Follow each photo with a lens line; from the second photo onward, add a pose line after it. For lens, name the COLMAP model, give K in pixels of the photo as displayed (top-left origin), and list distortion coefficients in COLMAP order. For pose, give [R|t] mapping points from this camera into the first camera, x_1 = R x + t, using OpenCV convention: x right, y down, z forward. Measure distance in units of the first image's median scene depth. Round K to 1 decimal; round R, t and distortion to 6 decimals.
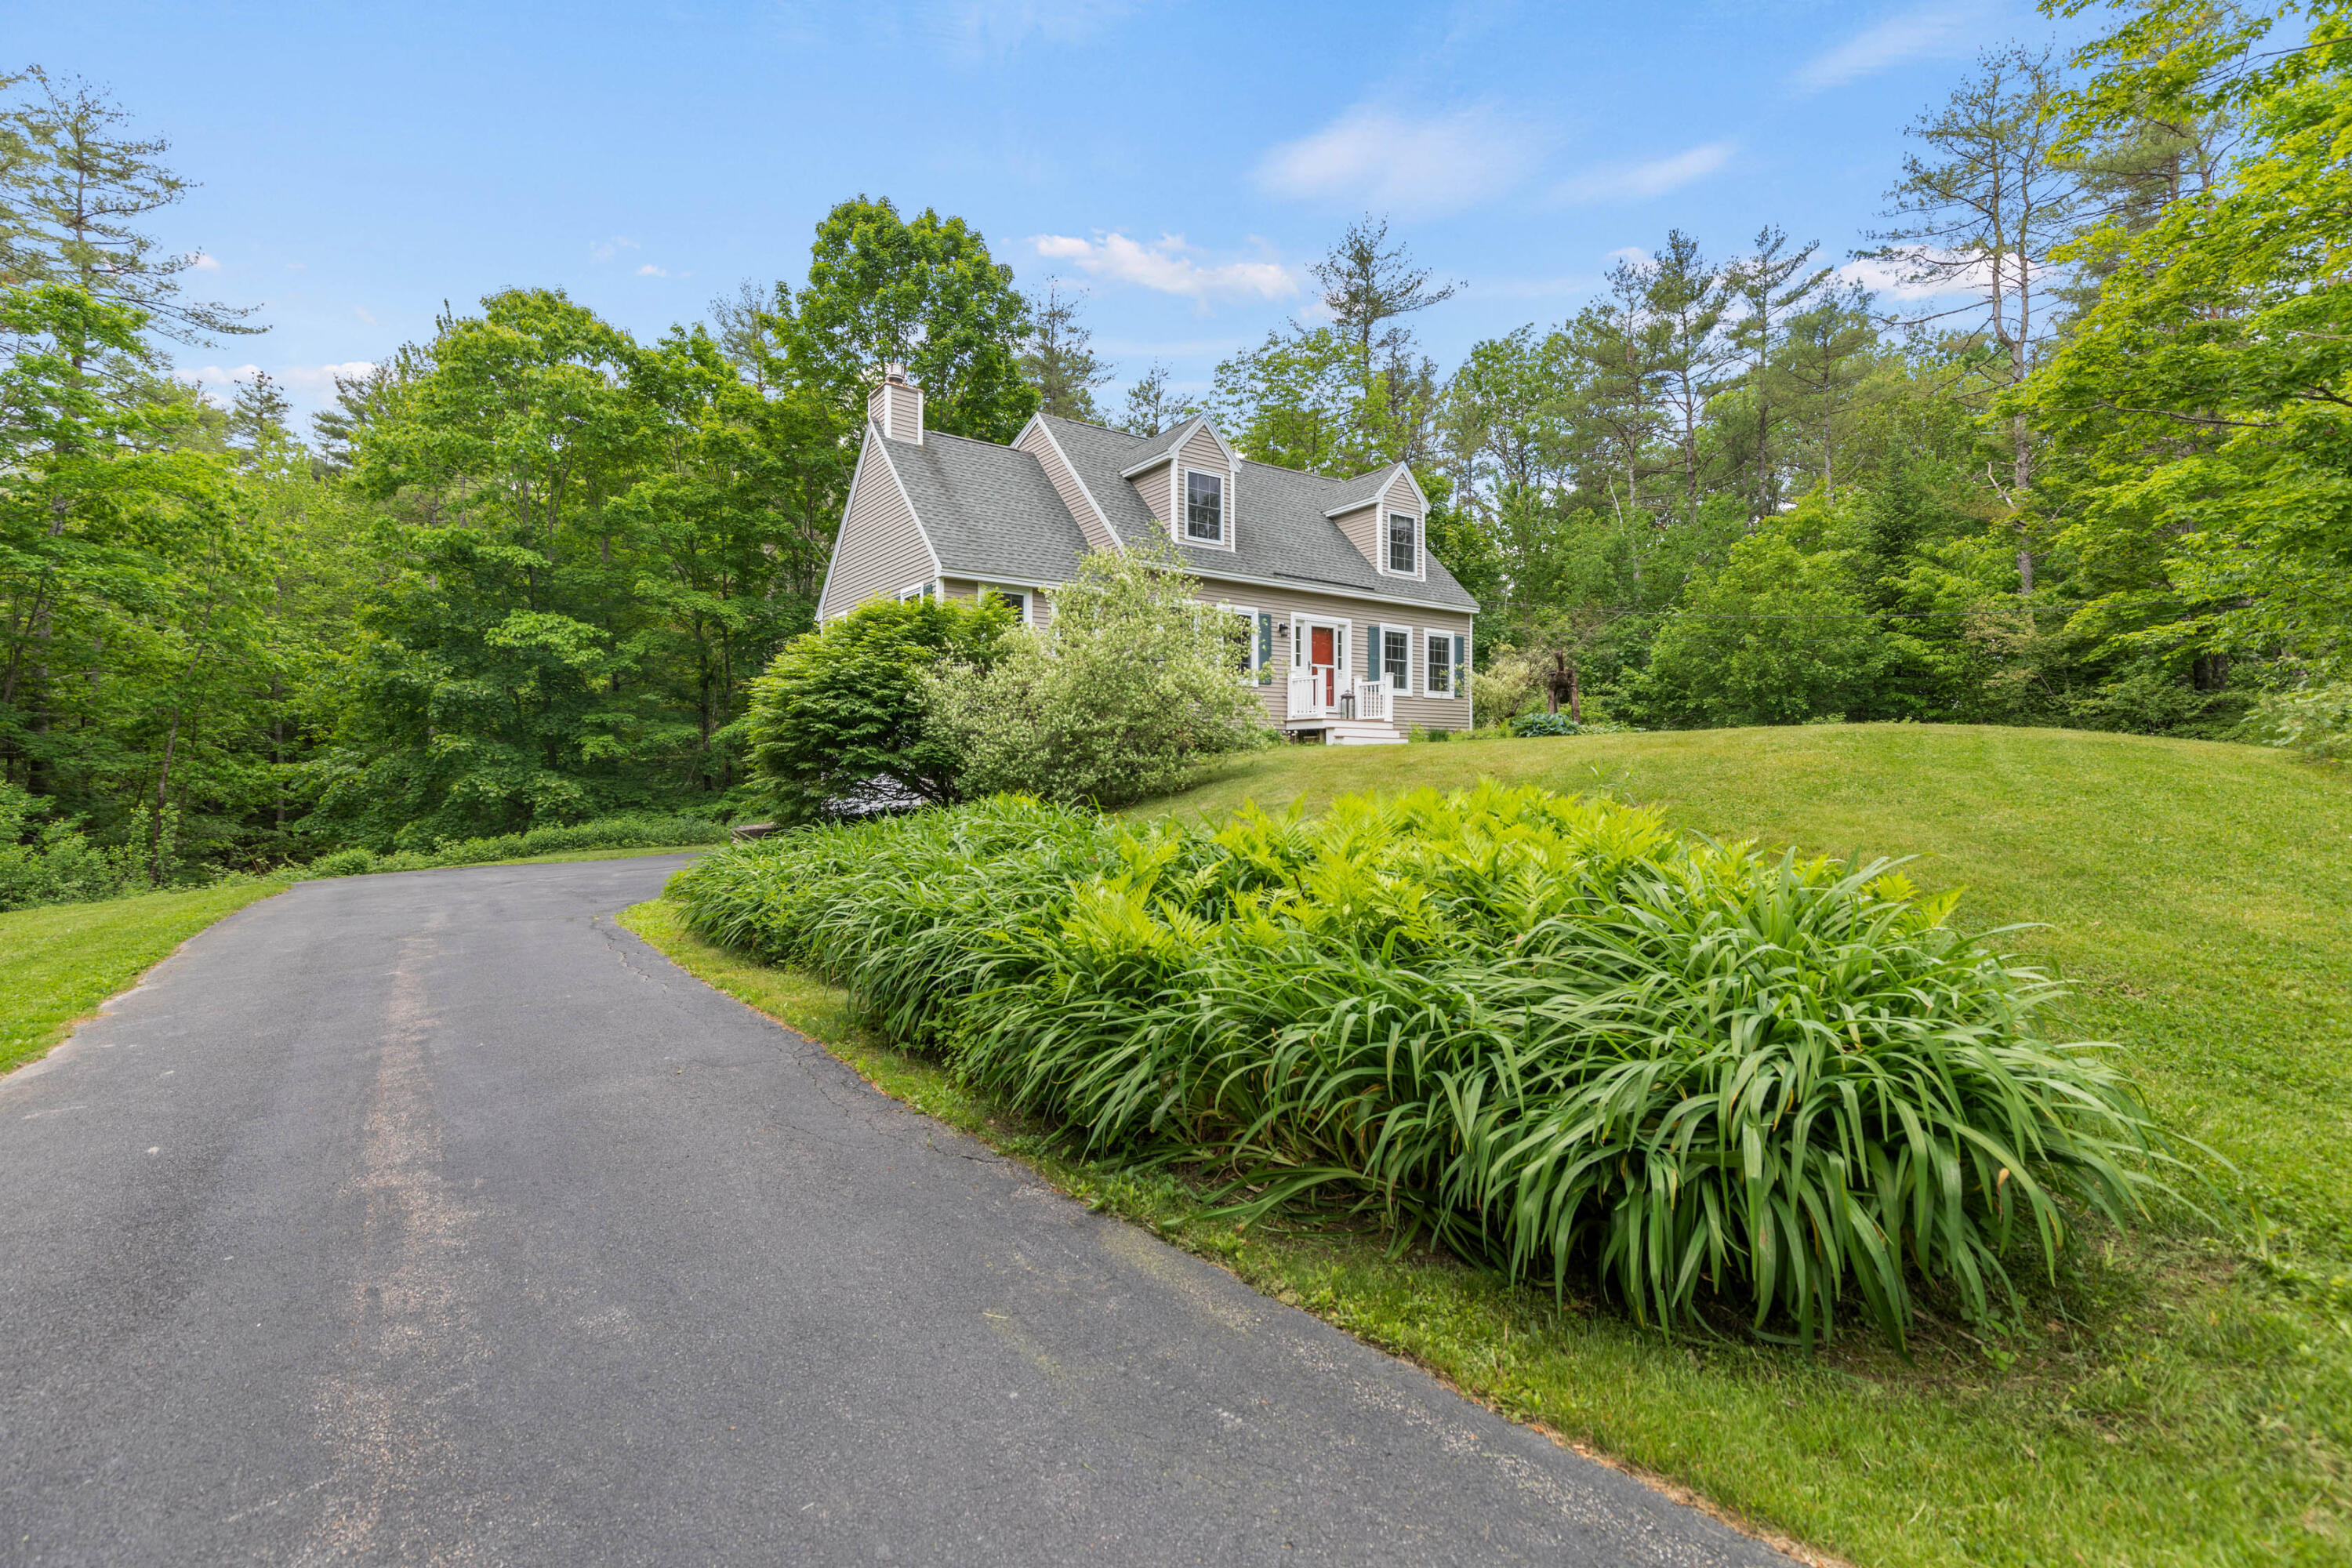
lens RADIAL K [[1059.5, 0, 1182.2], [0, 1059.5, 779.6], [0, 0, 1]] dist [0.006413, 0.000513]
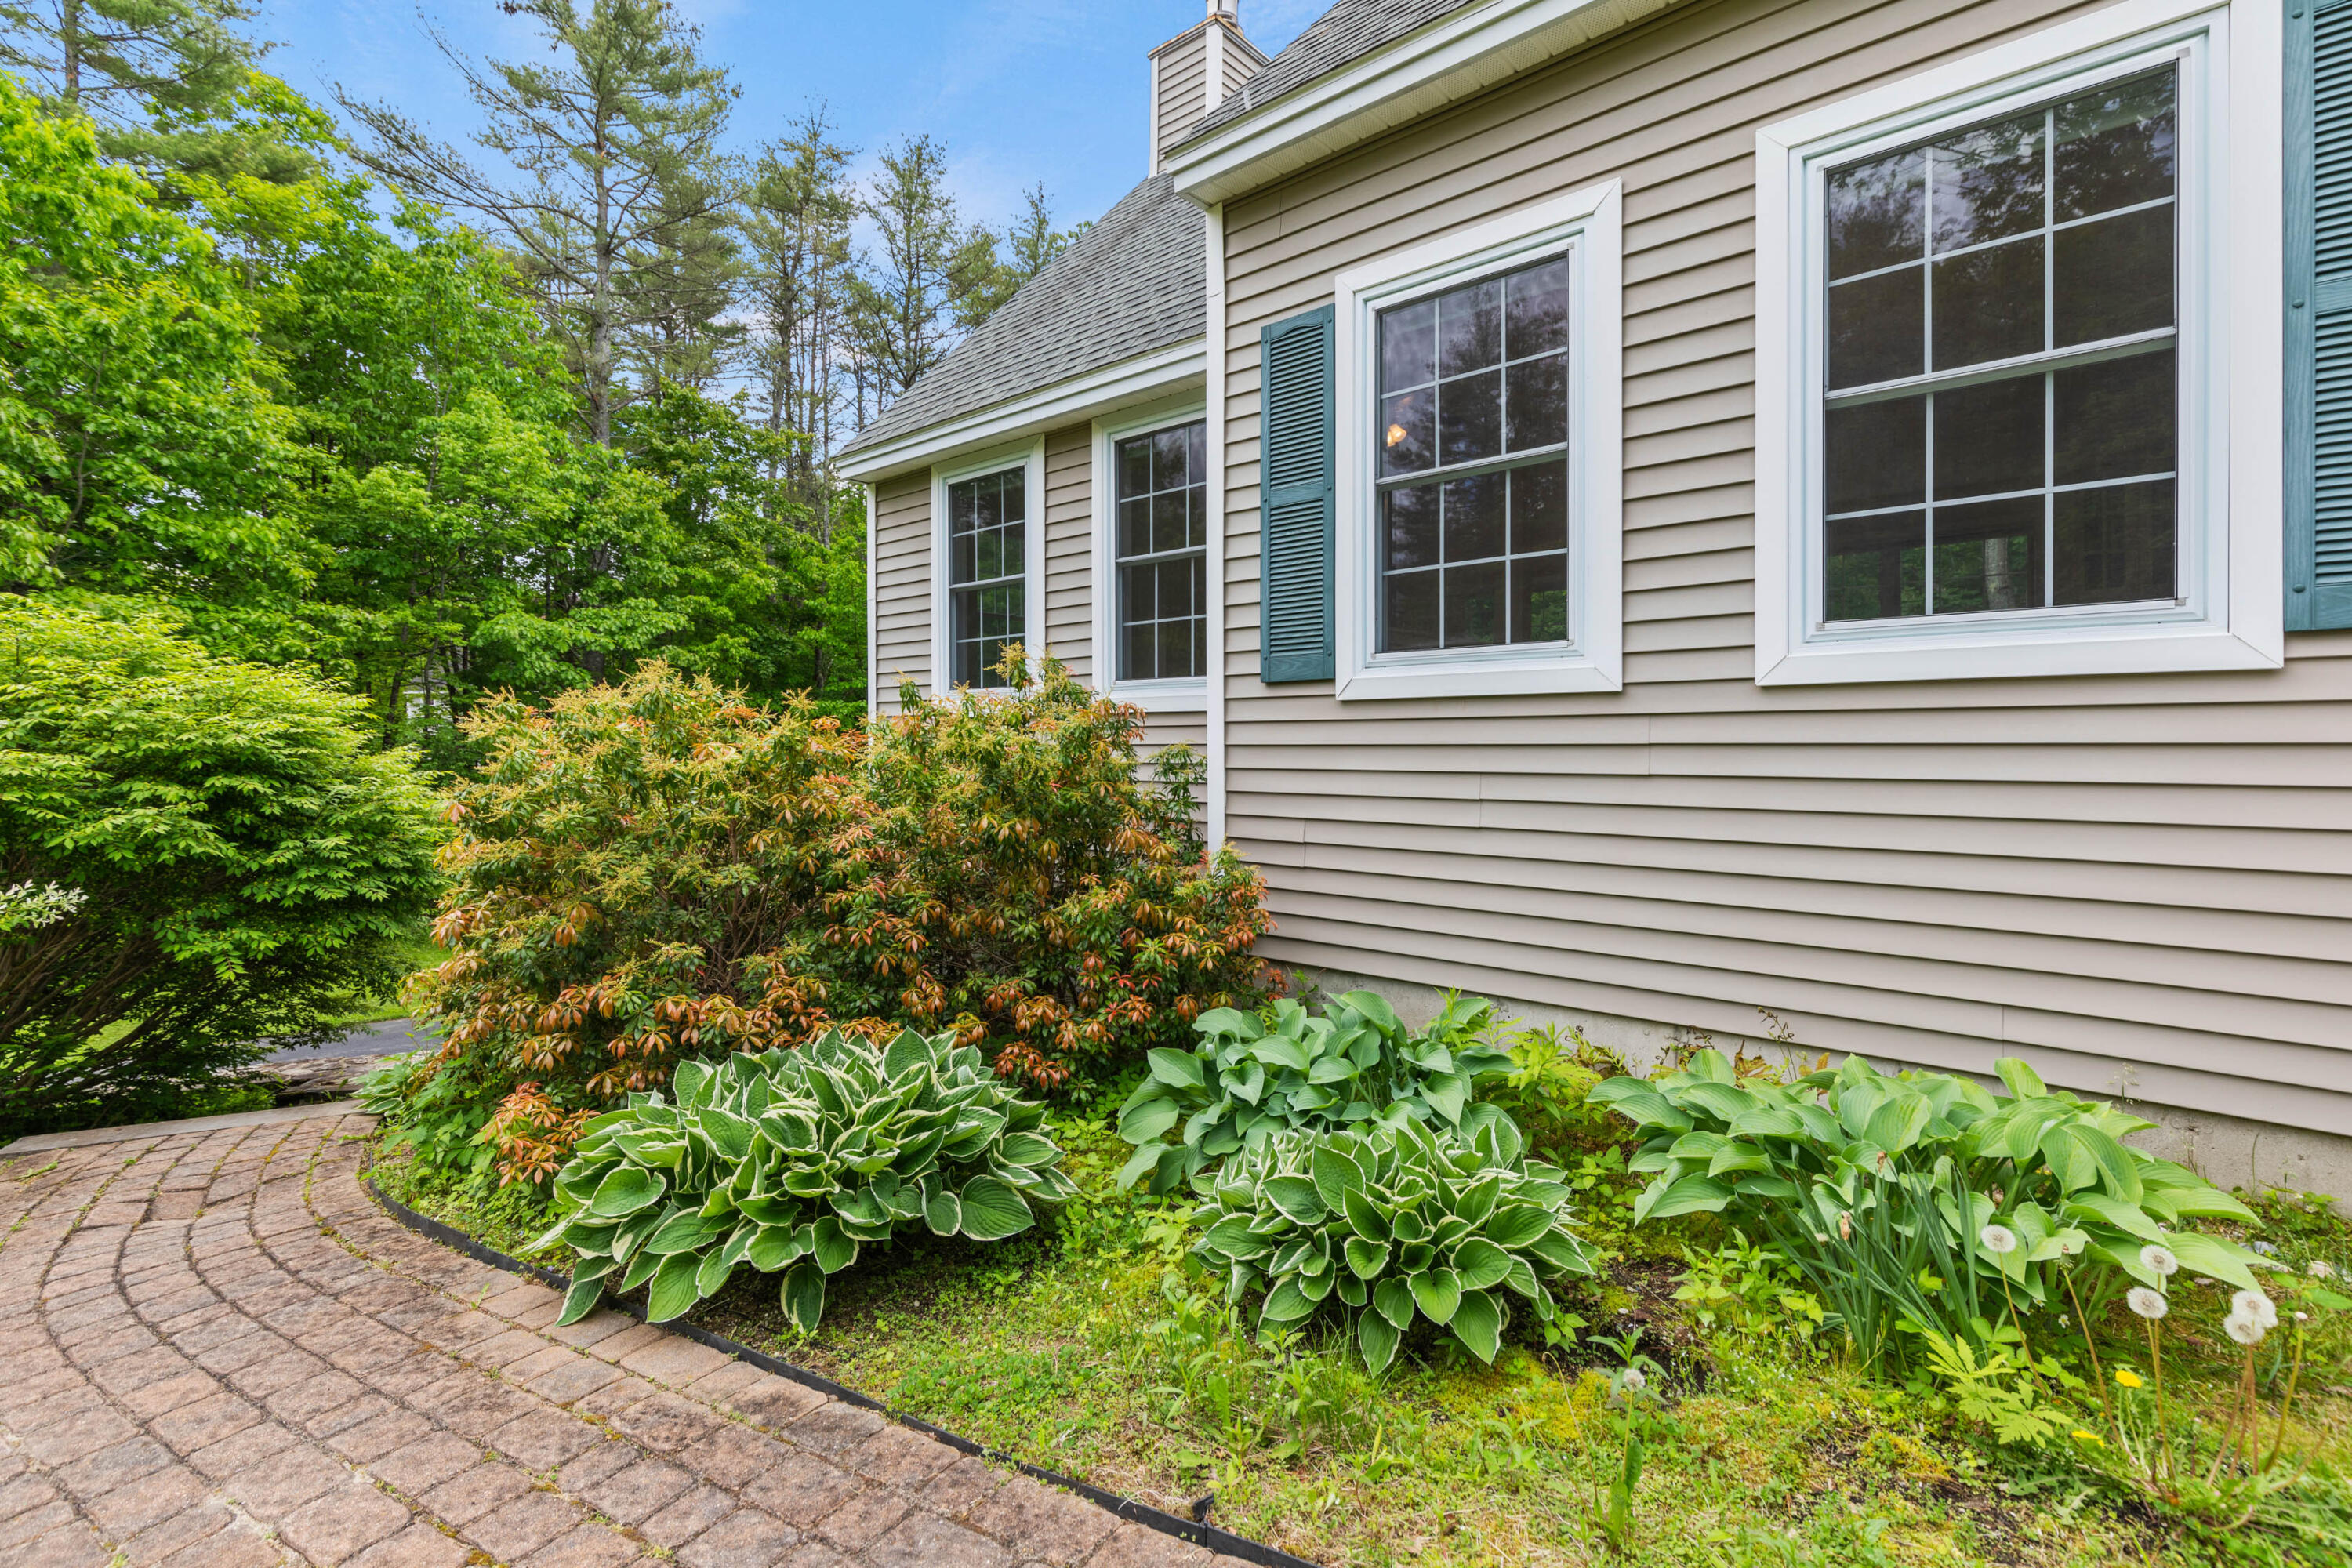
lens RADIAL K [[1059.5, 0, 1176.0], [0, 1059.5, 742.9], [0, 0, 1]] dist [0.006413, 0.000513]
pose [[0.225557, 0.000275, -0.974230, 0.135044], [0.000082, 1.000000, 0.000302, -0.070094], [0.974230, -0.000148, 0.225557, 0.759133]]
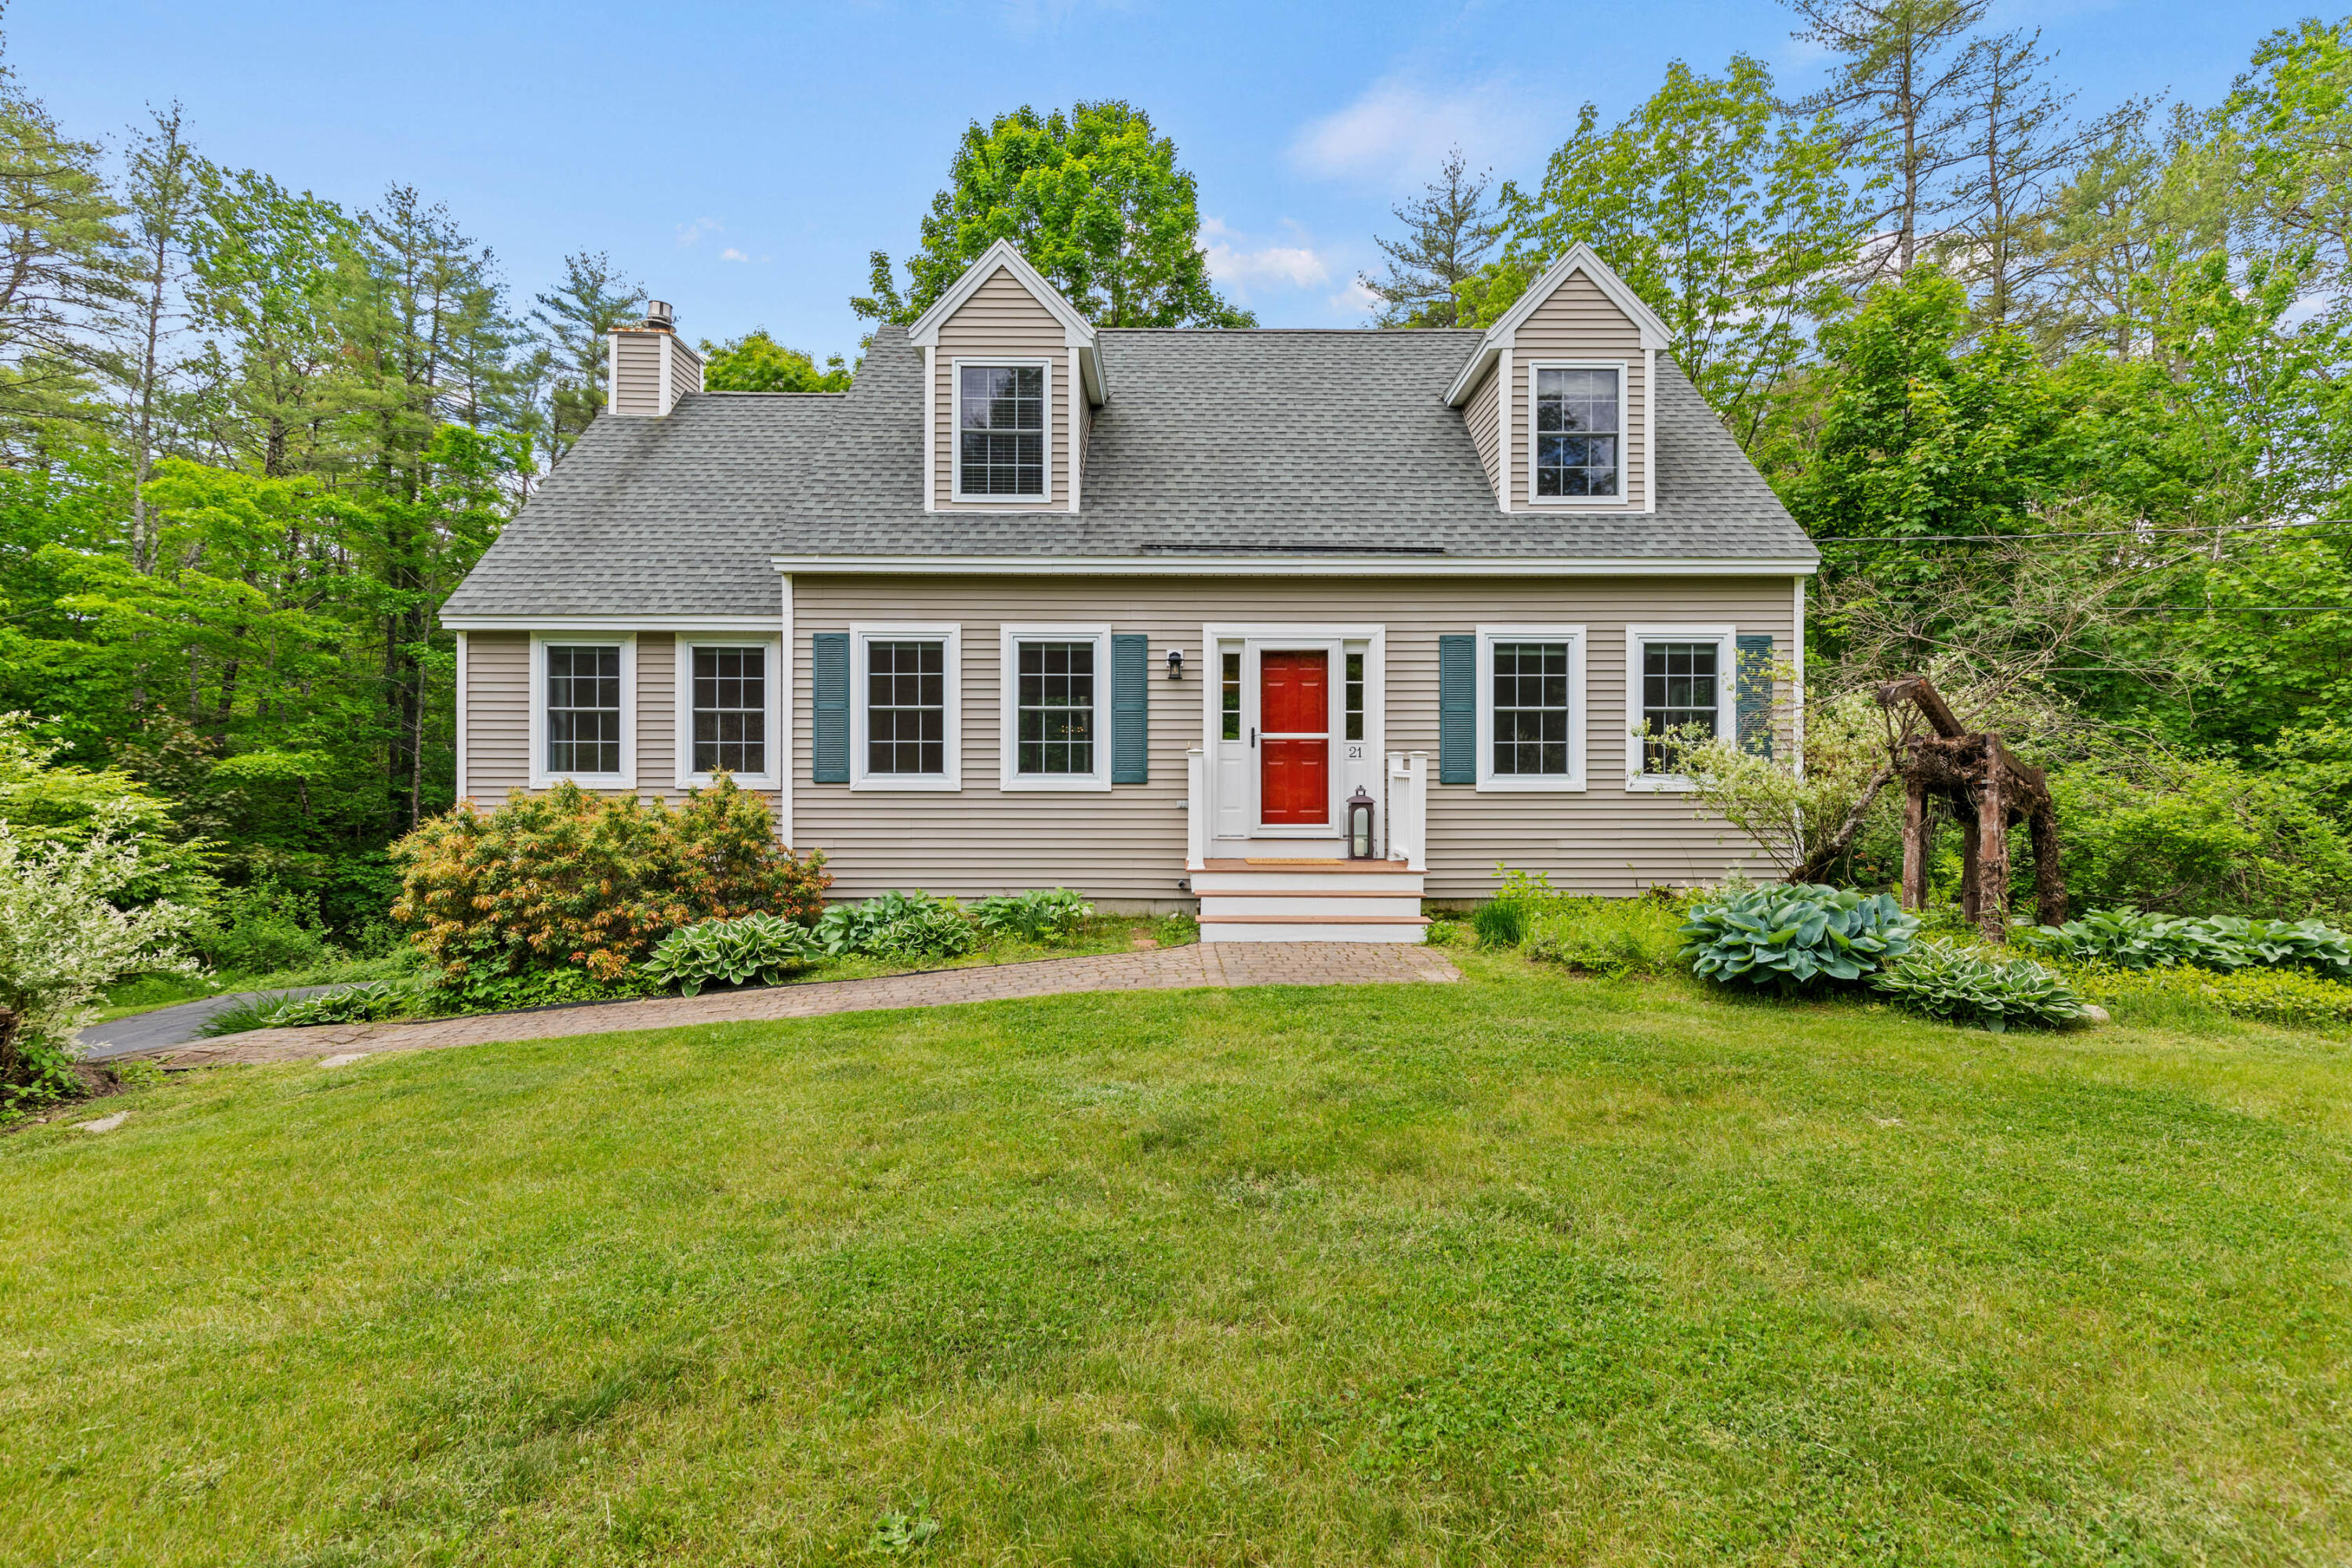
lens RADIAL K [[1068.9, 0, 1172.2], [0, 1068.9, 779.8], [0, 0, 1]] dist [0.007195, -0.000860]
pose [[0.815528, 0.002249, -0.578714, 0.324687], [-0.002933, 0.999996, -0.000247, -0.081253], [0.578711, 0.001899, 0.815531, 0.552329]]
